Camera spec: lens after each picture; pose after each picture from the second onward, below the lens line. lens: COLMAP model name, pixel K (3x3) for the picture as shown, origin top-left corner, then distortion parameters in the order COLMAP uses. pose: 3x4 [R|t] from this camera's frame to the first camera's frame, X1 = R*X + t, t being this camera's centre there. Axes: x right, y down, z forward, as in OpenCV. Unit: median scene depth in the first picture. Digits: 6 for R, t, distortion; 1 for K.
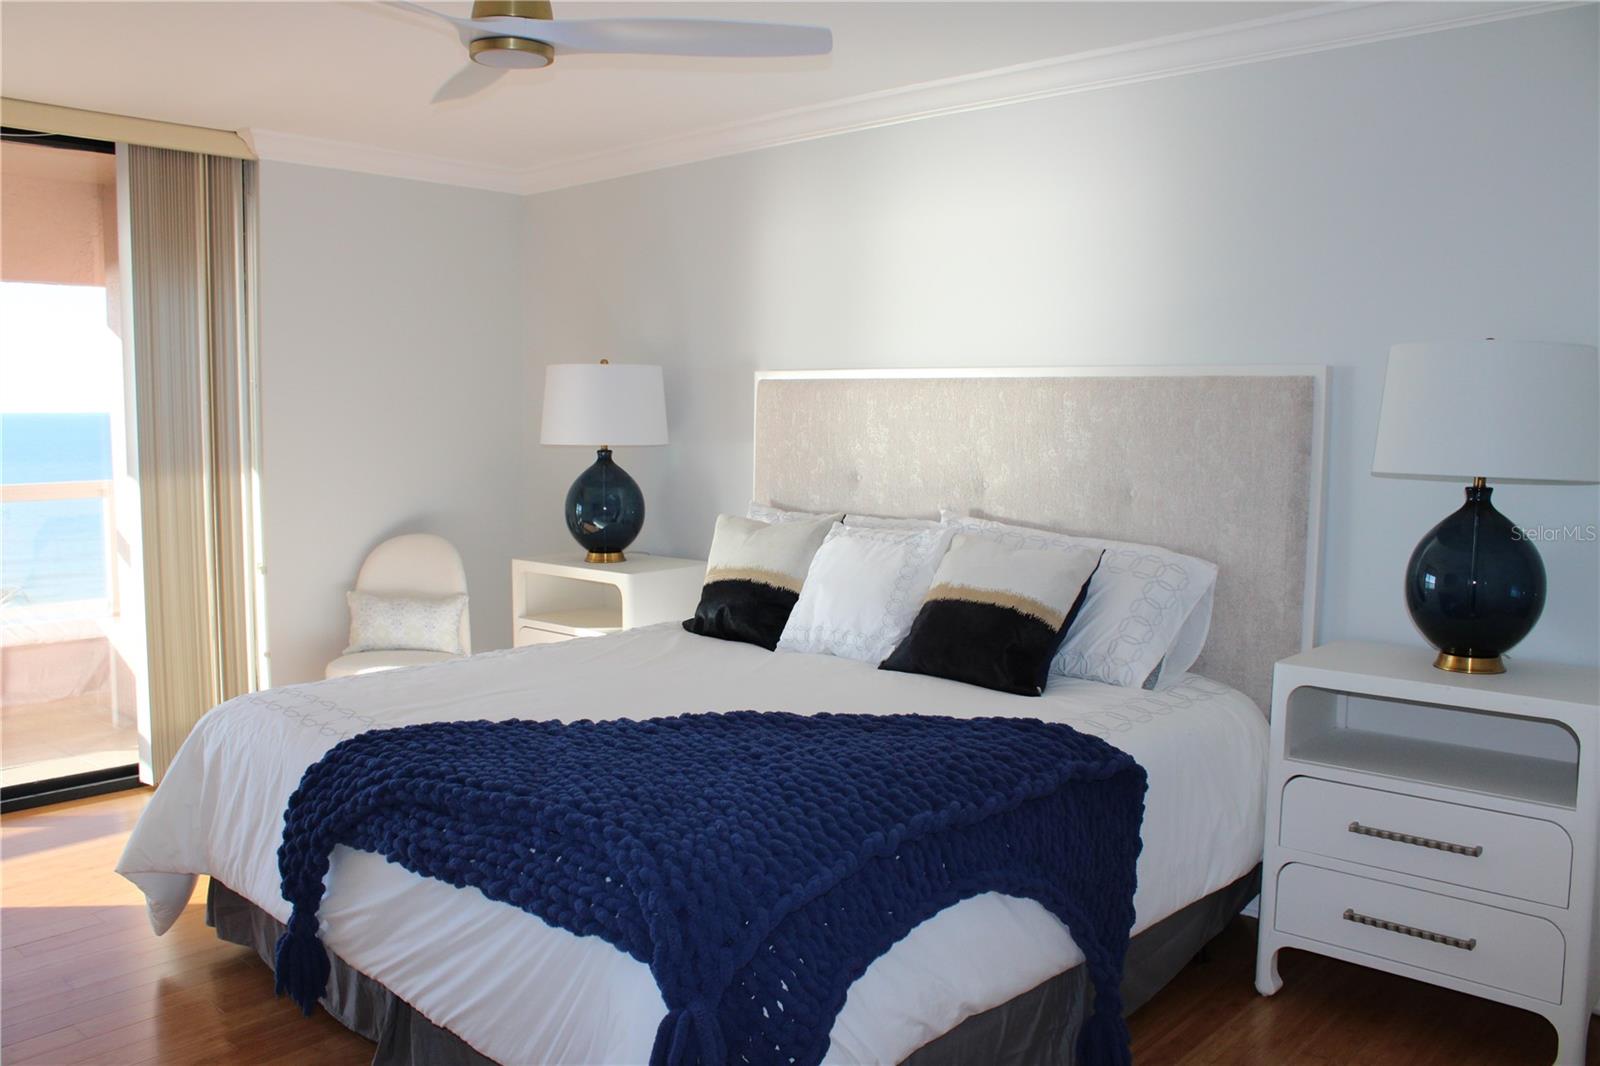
lens RADIAL K [[1309.6, 0, 793.3], [0, 1309.6, 534.2], [0, 0, 1]] dist [-0.171192, 0.139714]
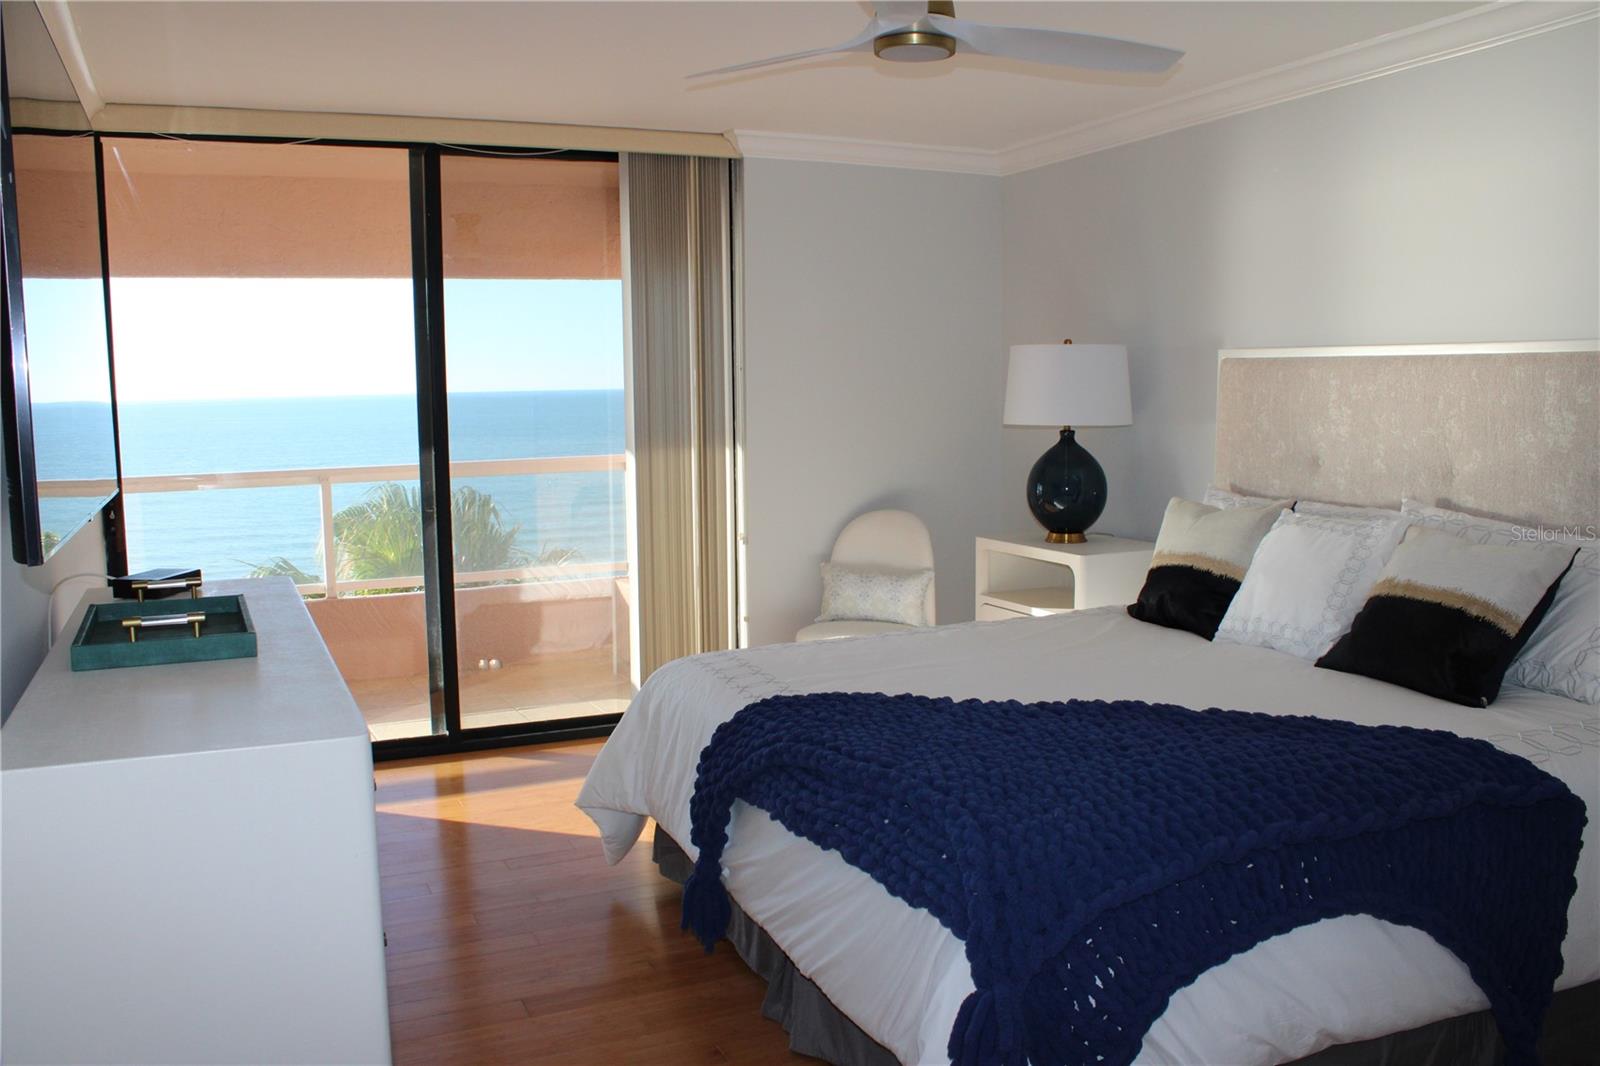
lens RADIAL K [[1309.6, 0, 793.3], [0, 1309.6, 534.2], [0, 0, 1]] dist [-0.171192, 0.139714]
pose [[0.919619, 0.029663, -0.391689, 0.100779], [-0.022248, 0.999477, 0.023458, -0.007024], [0.392180, -0.012858, 0.919799, 0.006205]]
